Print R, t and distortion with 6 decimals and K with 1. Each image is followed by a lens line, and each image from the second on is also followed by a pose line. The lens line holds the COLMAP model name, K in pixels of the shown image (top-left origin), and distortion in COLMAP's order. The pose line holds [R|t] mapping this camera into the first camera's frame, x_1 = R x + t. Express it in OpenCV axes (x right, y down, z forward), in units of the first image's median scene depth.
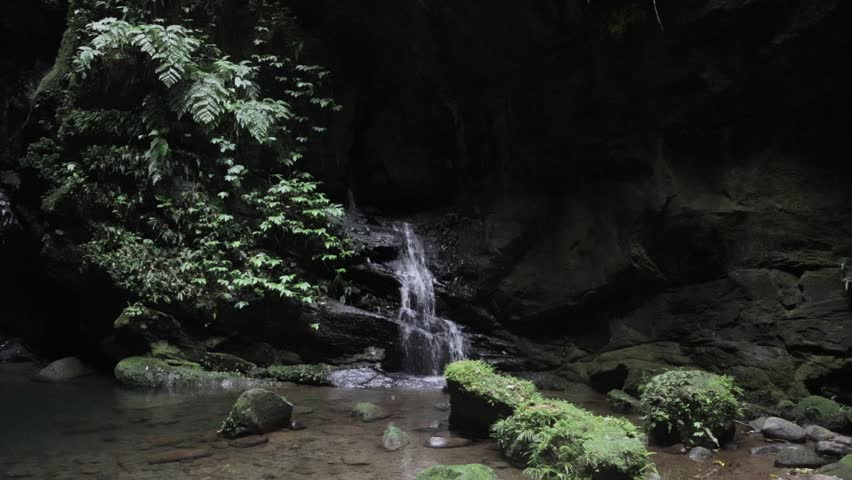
lens RADIAL K [[712.2, 0, 413.5], [0, 712.2, 260.7], [0, 0, 1]] dist [-0.160651, 0.136919]
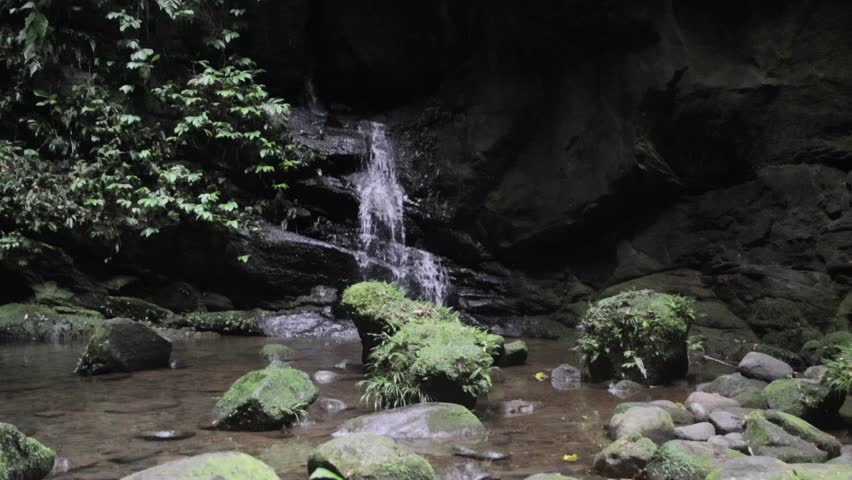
lens RADIAL K [[1145.2, 0, 415.3], [0, 1145.2, 243.3], [0, 0, 1]] dist [0.032628, 0.559131]
pose [[0.991451, -0.011083, -0.130006, 0.199292], [0.015409, 0.999359, 0.032316, 0.037455], [0.129565, -0.034043, 0.990986, -0.196082]]
